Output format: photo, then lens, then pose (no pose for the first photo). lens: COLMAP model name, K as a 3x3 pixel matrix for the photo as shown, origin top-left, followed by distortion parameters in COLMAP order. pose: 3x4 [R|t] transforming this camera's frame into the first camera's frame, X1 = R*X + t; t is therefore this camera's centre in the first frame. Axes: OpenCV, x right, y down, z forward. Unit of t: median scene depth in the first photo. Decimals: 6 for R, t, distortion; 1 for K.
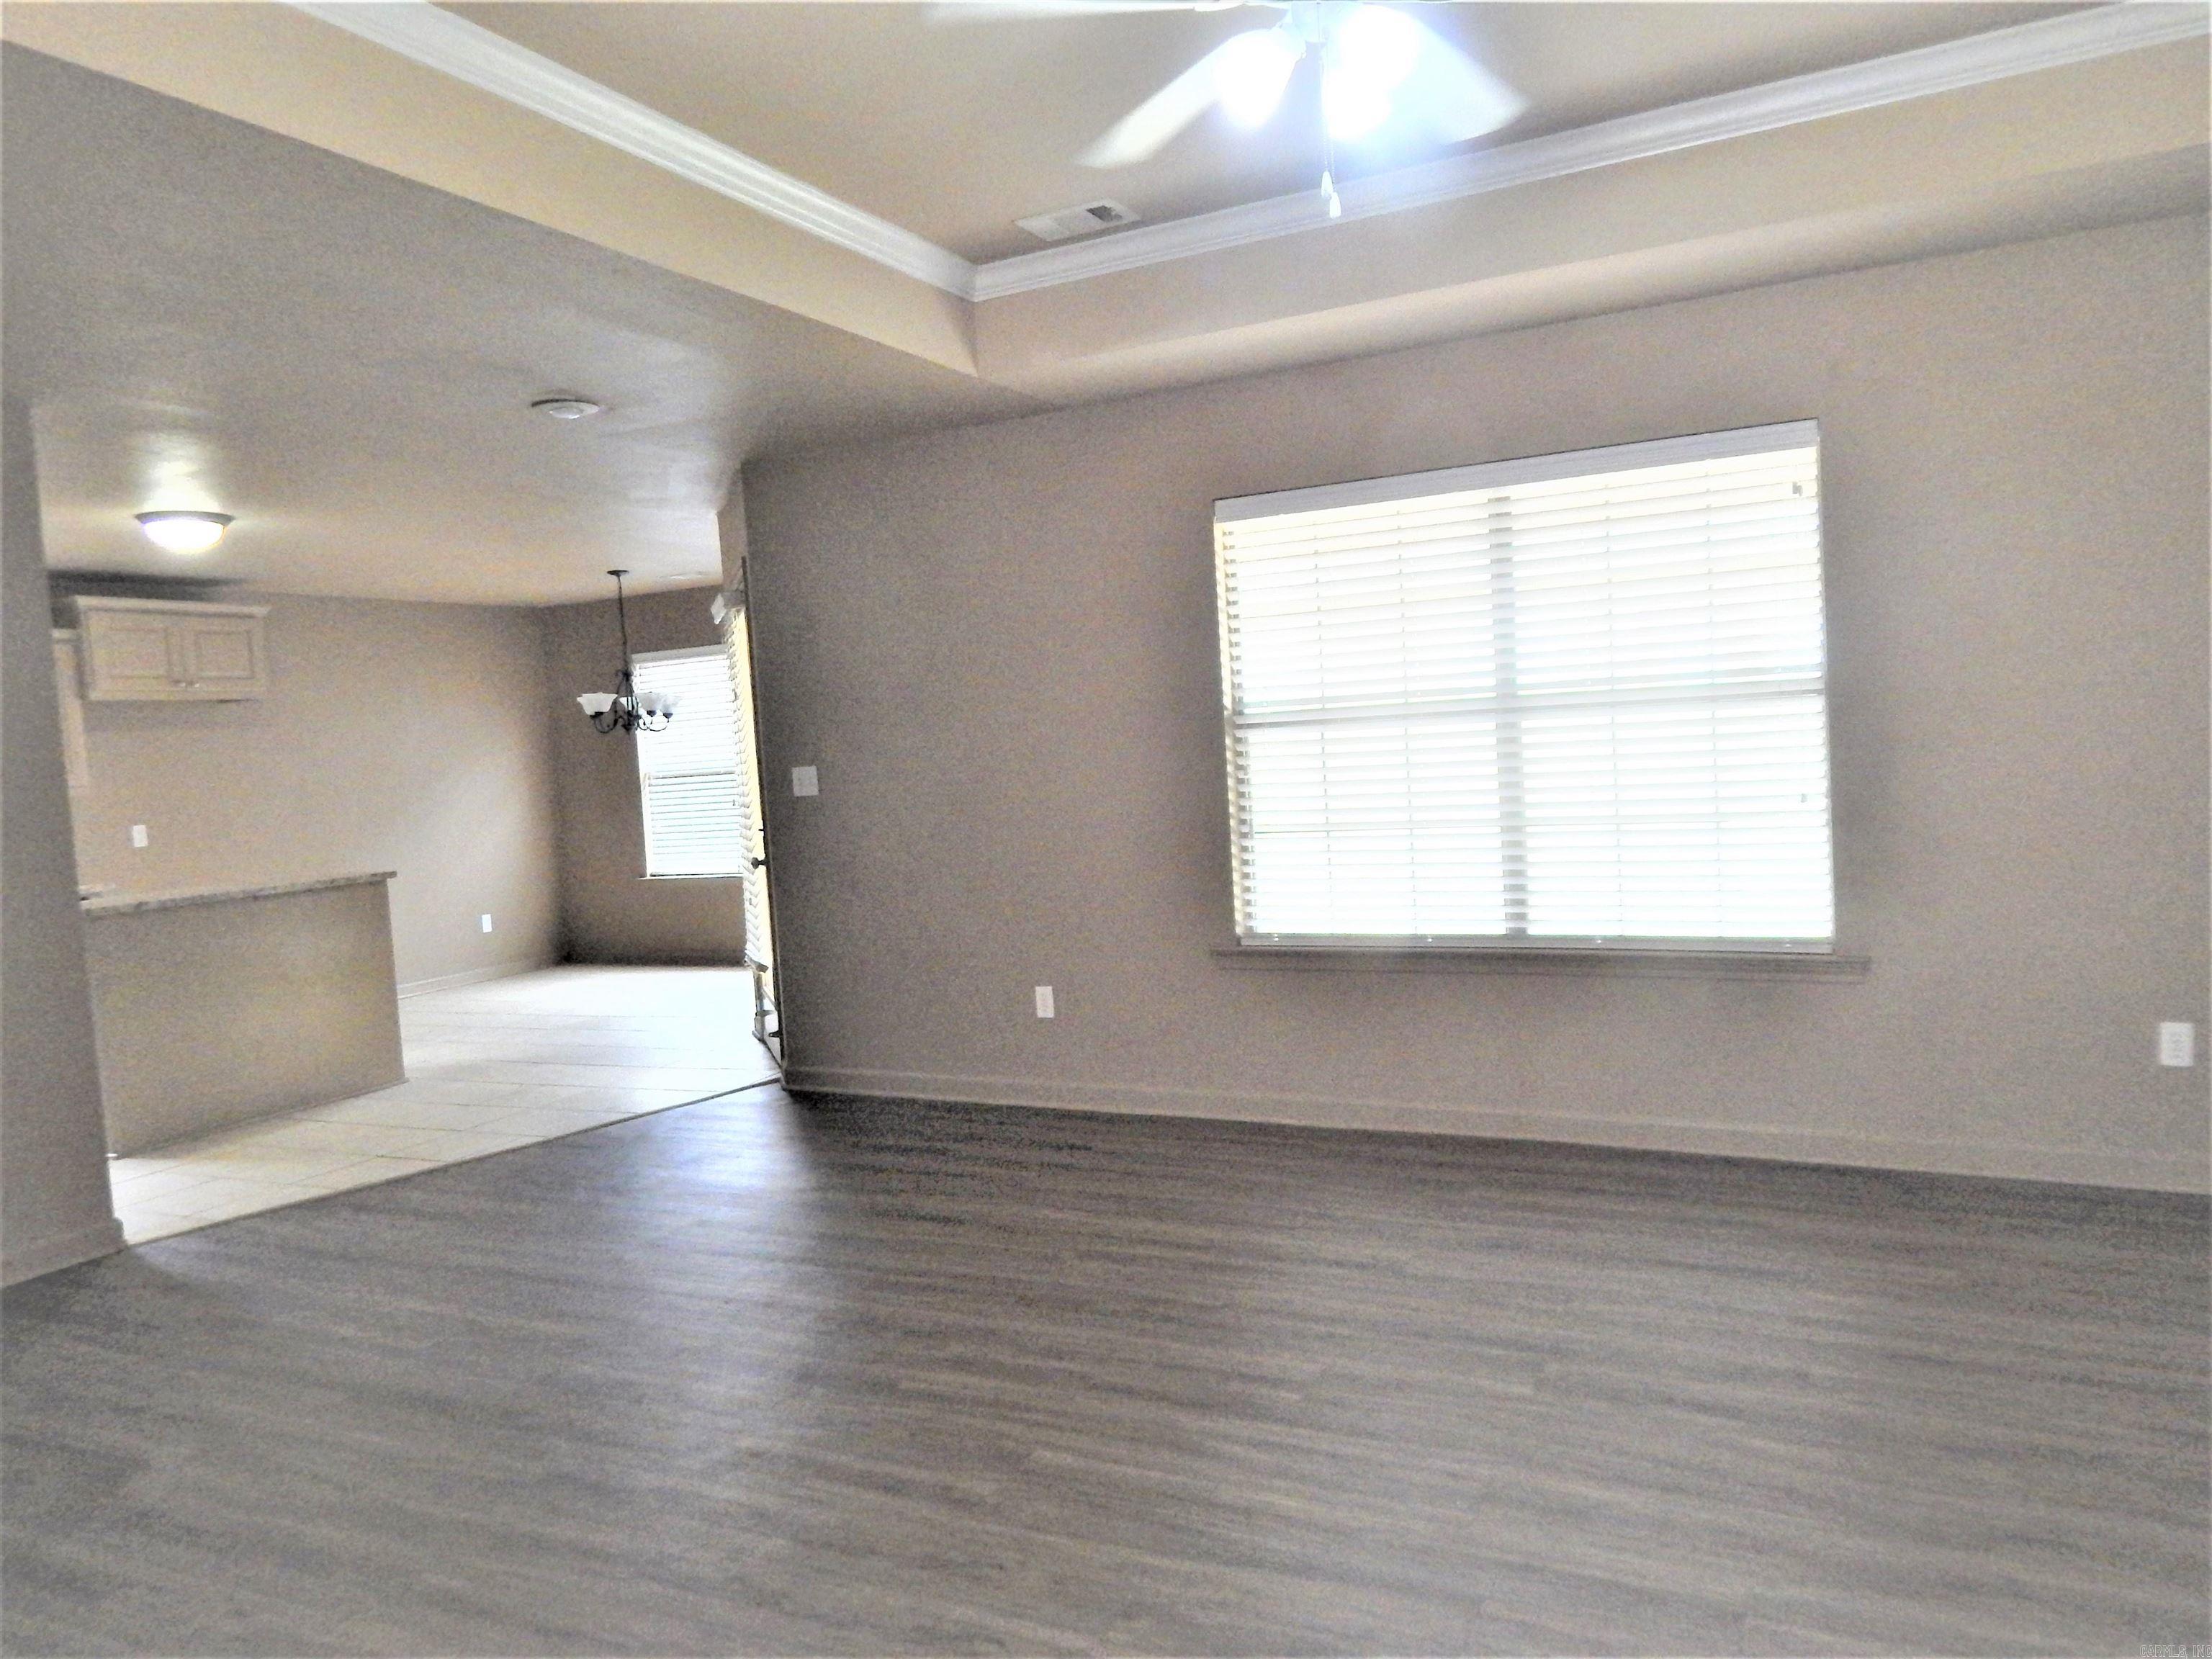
lens RADIAL K [[1530.1, 0, 1106.0], [0, 1530.1, 829.5], [0, 0, 1]] dist [0.059482, -0.041472]
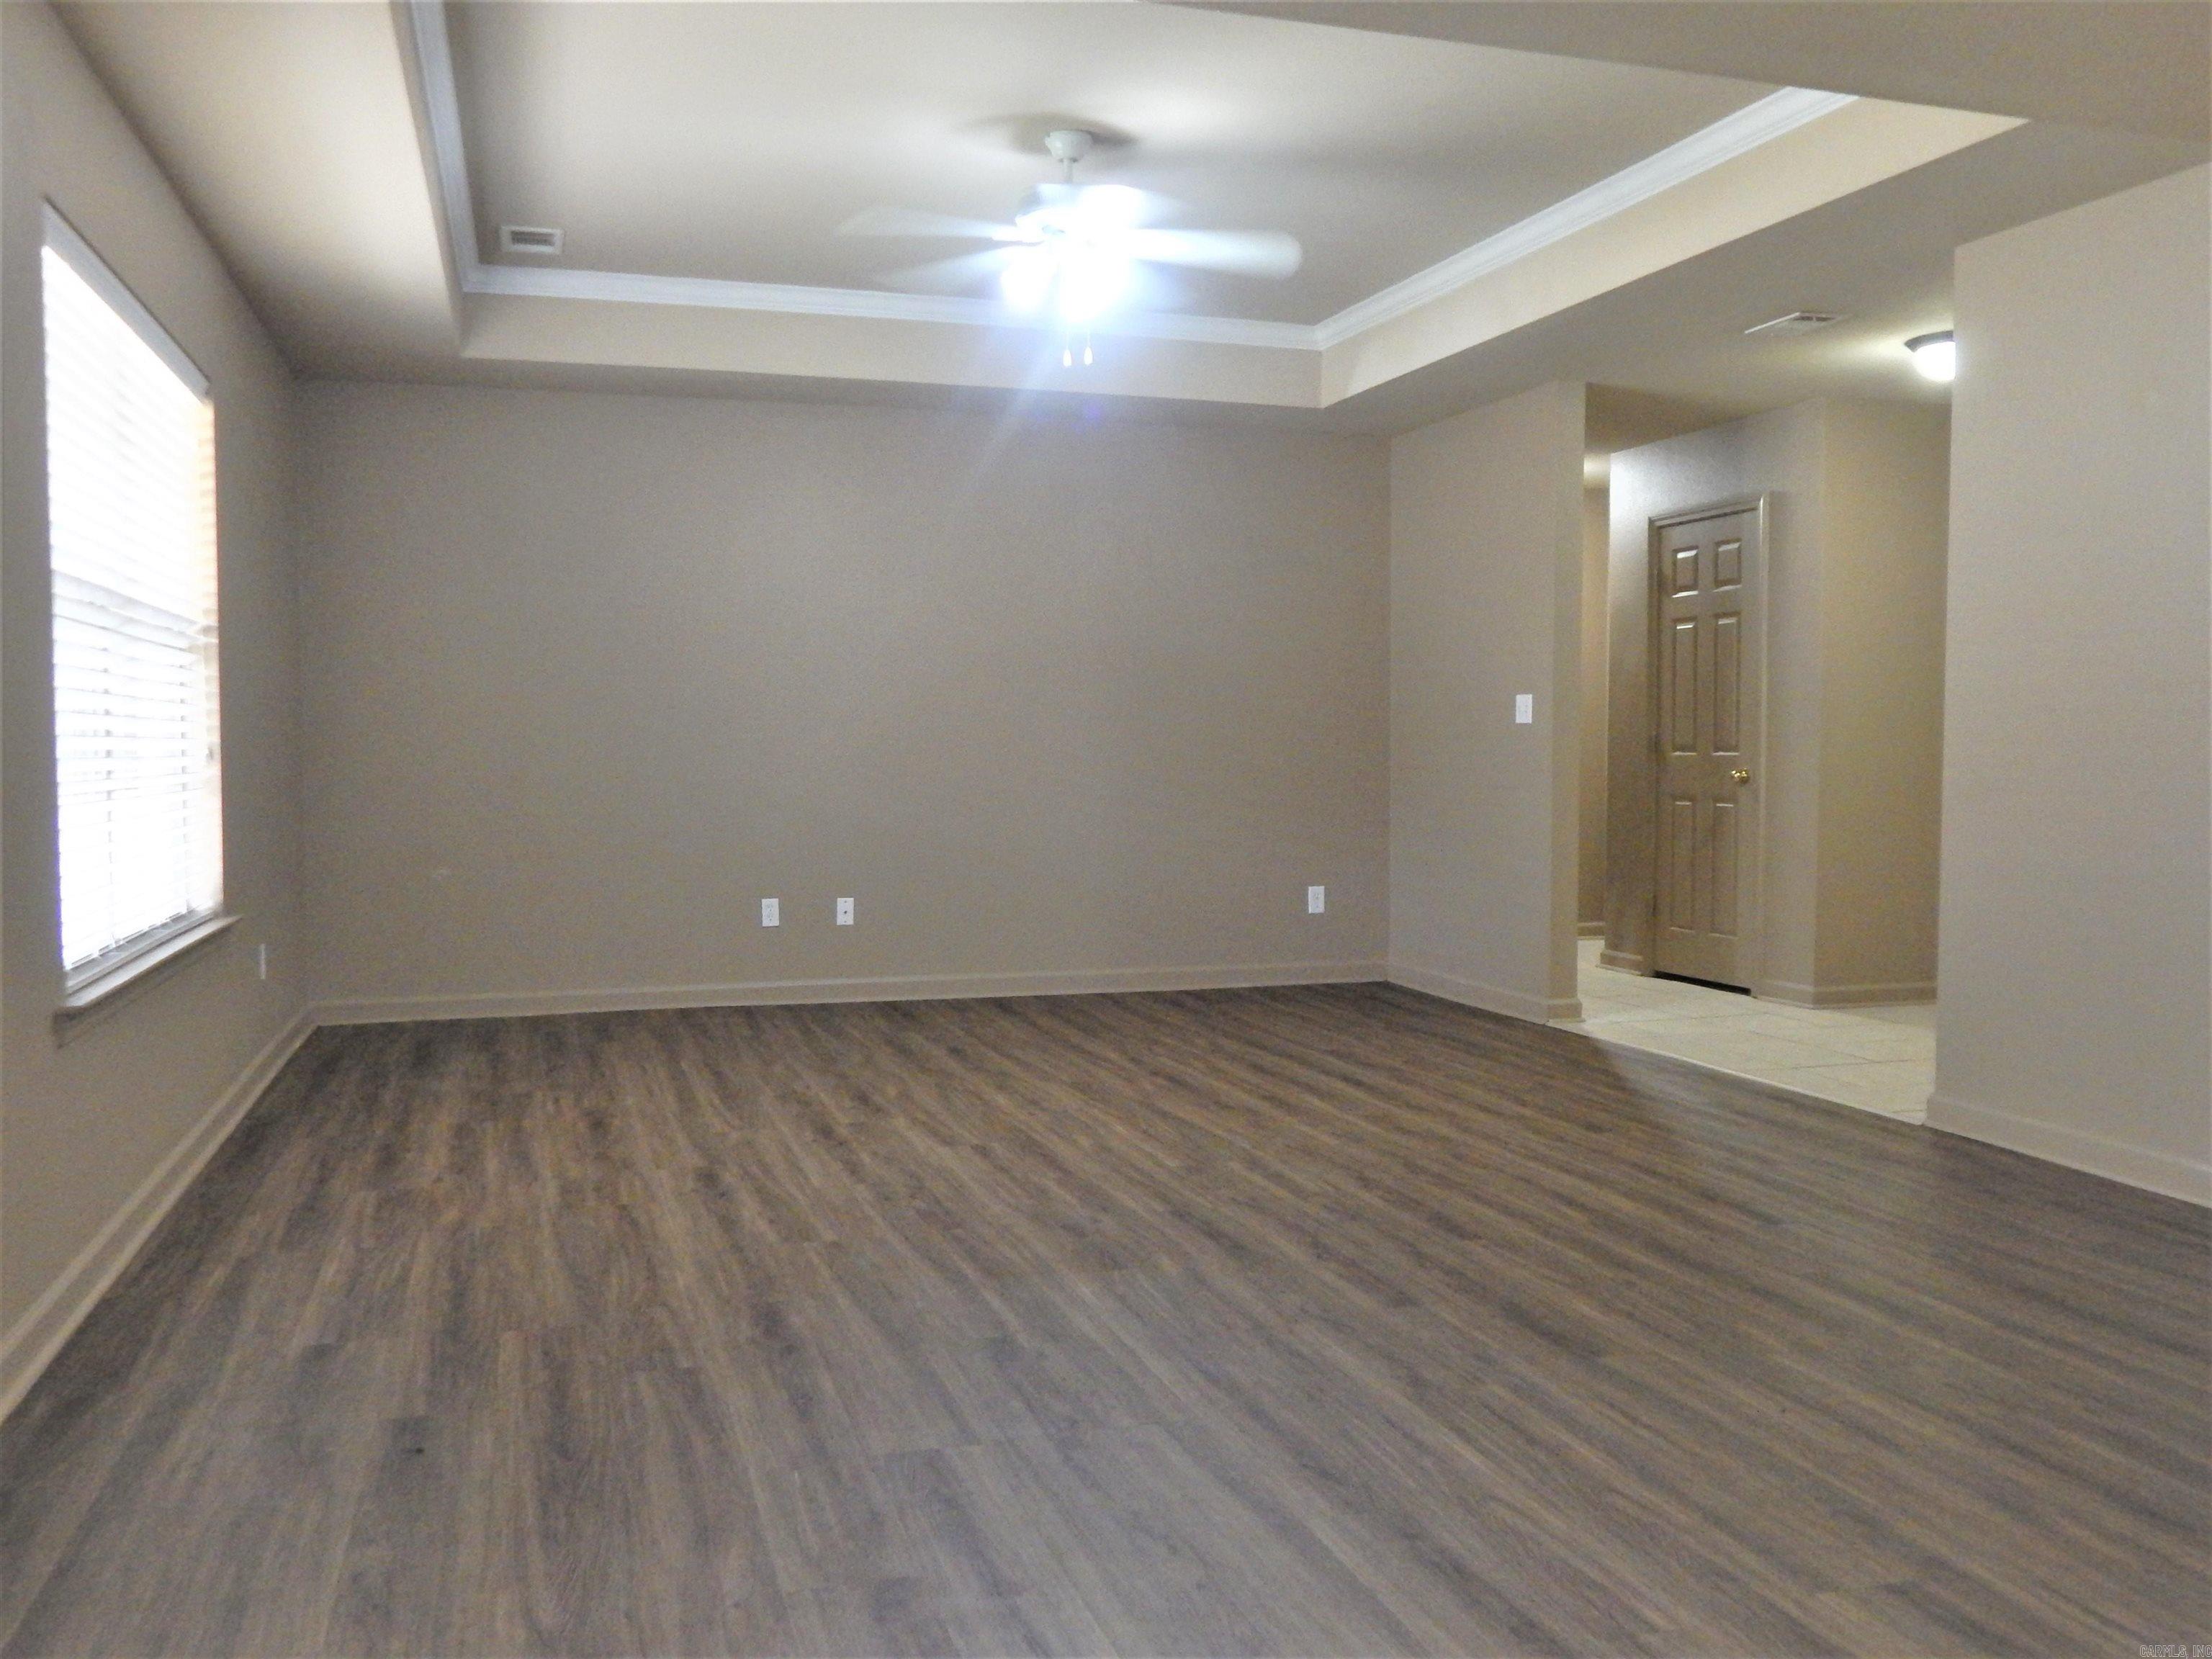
lens RADIAL K [[1804.9, 0, 1106.0], [0, 1804.9, 829.5], [0, 0, 1]] dist [-0.001584, -0.000426]
pose [[-0.693928, 0.028044, 0.719498, -0.711655], [0.081742, 0.995850, 0.040022, 0.023554], [-0.715390, 0.086586, -0.693340, 1.303361]]
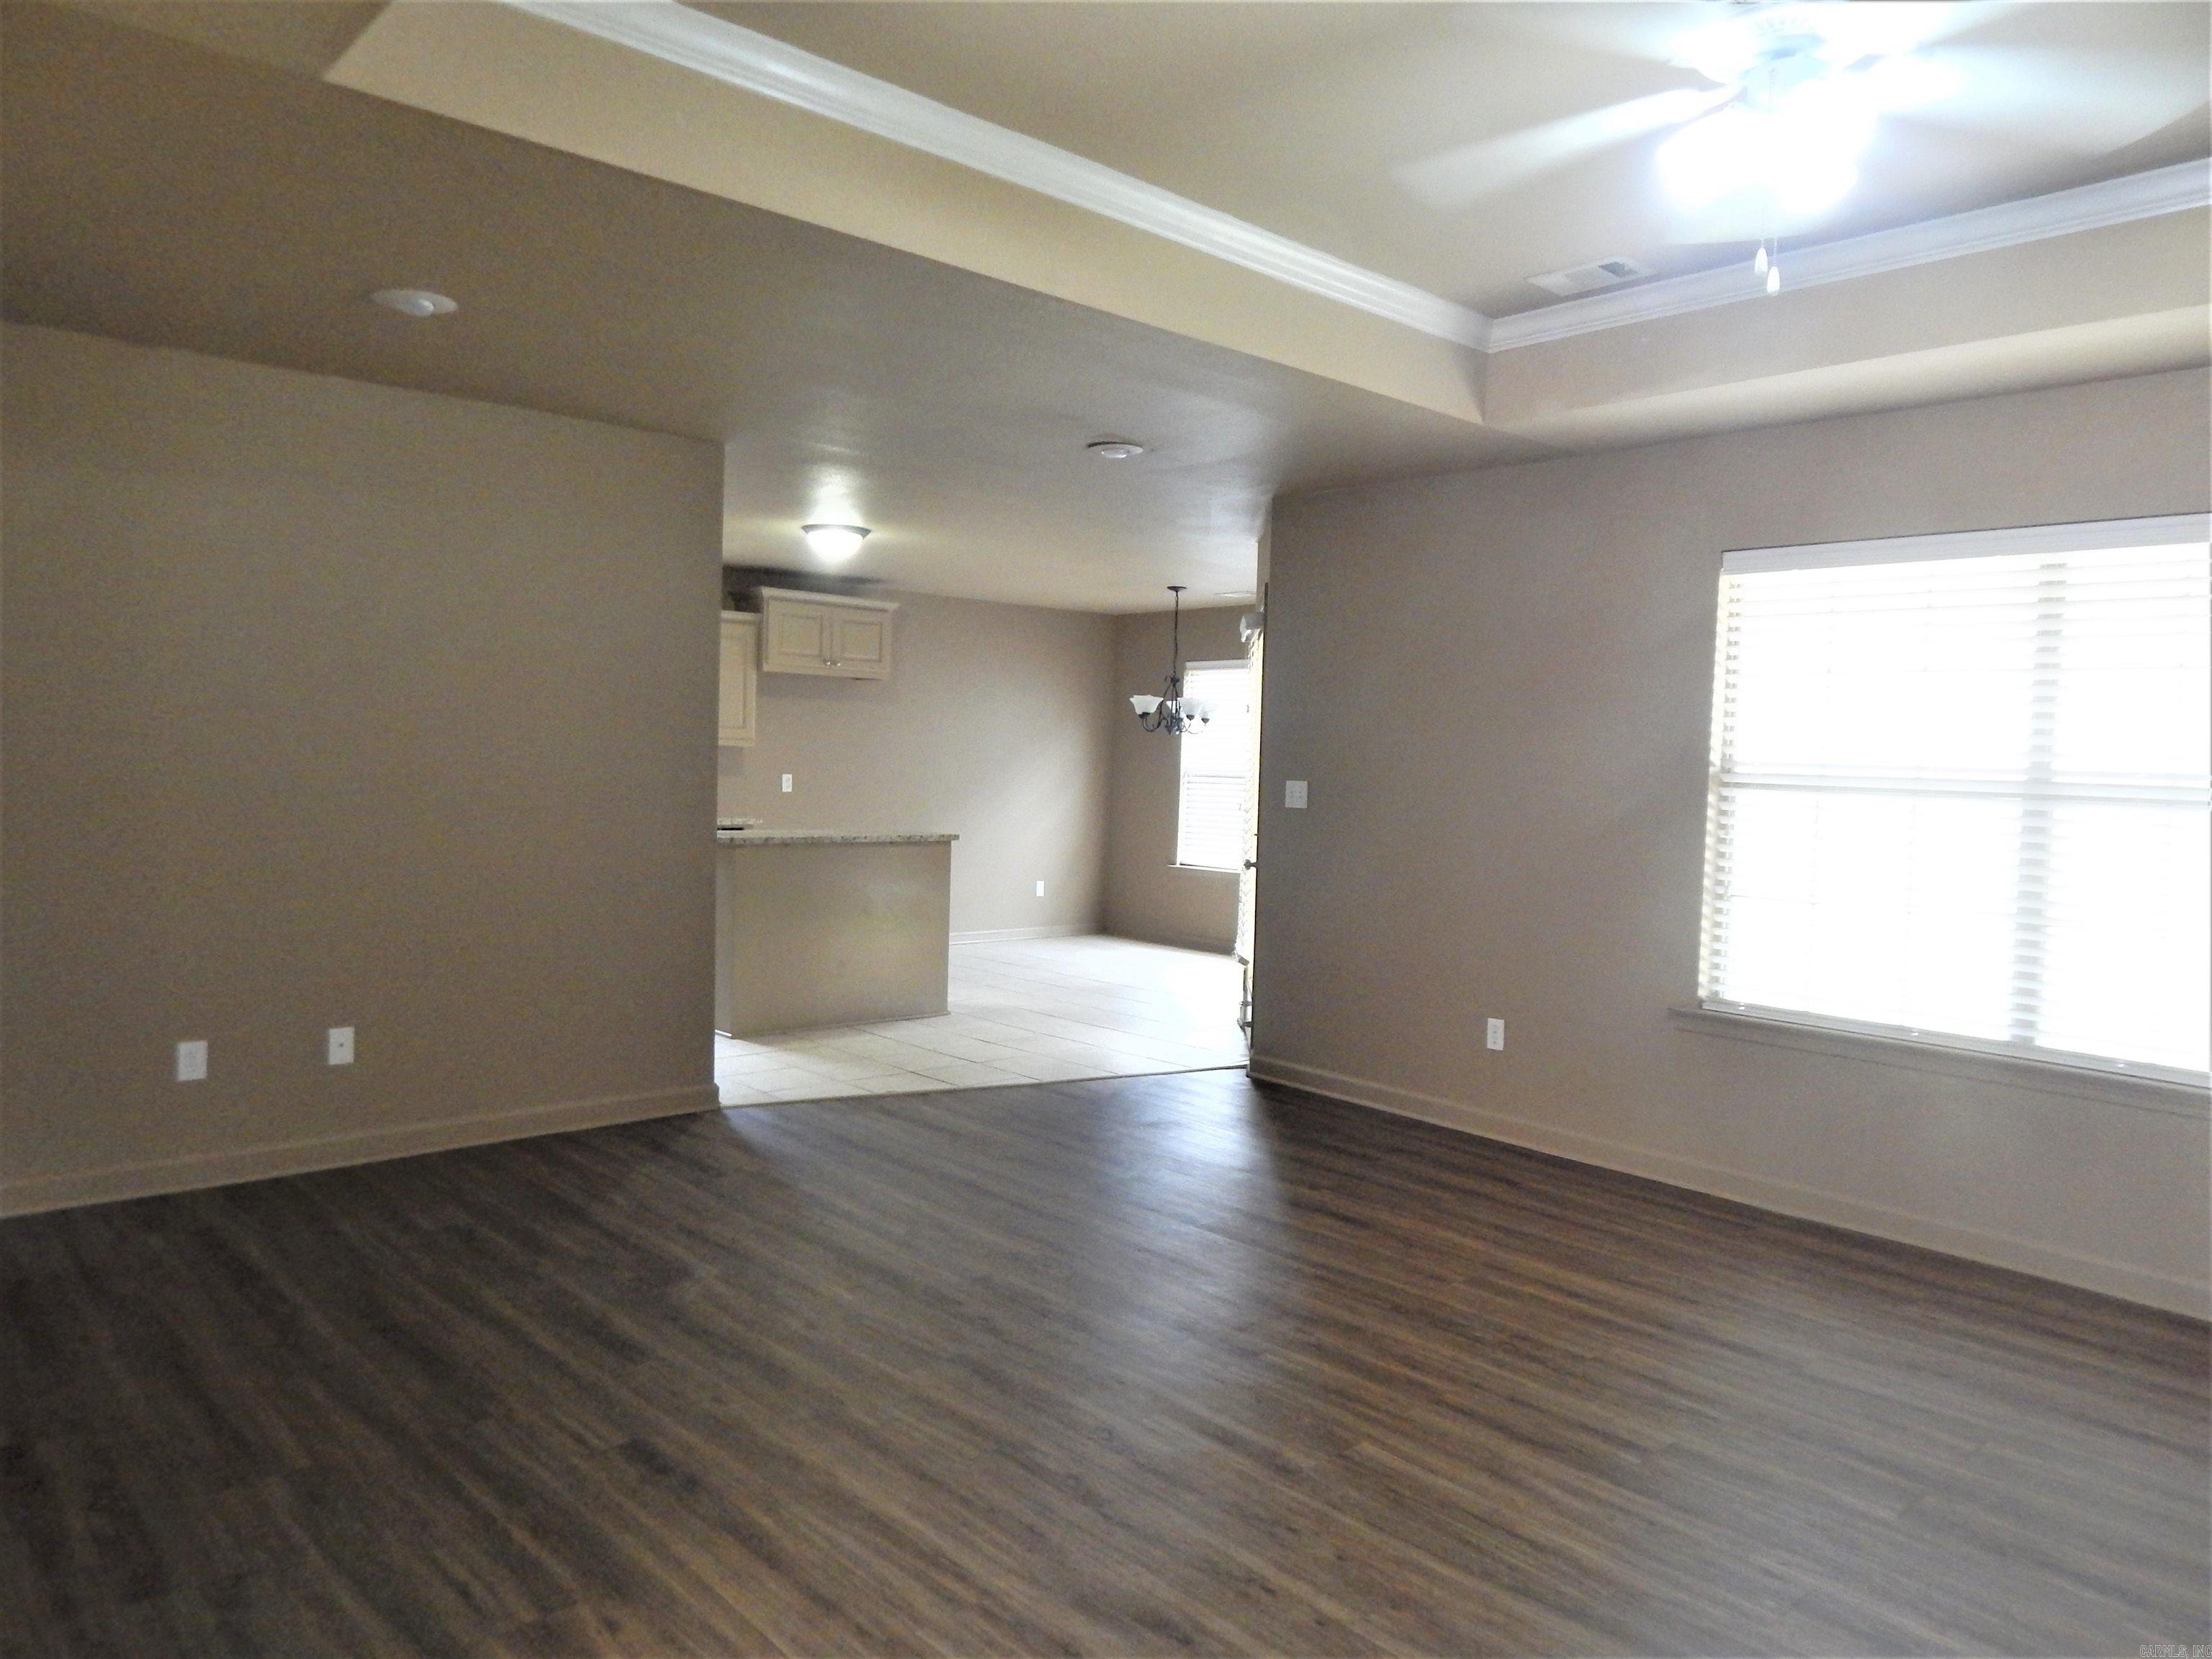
lens RADIAL K [[1493.3, 0, 1108.7], [0, 1493.3, 836.4], [0, 0, 1]] dist [0.023759, -0.006733]
pose [[0.928332, 0.112624, -0.354281, 0.068218], [-0.113358, 0.993377, 0.018753, -0.008672], [0.354047, 0.022752, 0.934951, -0.026341]]
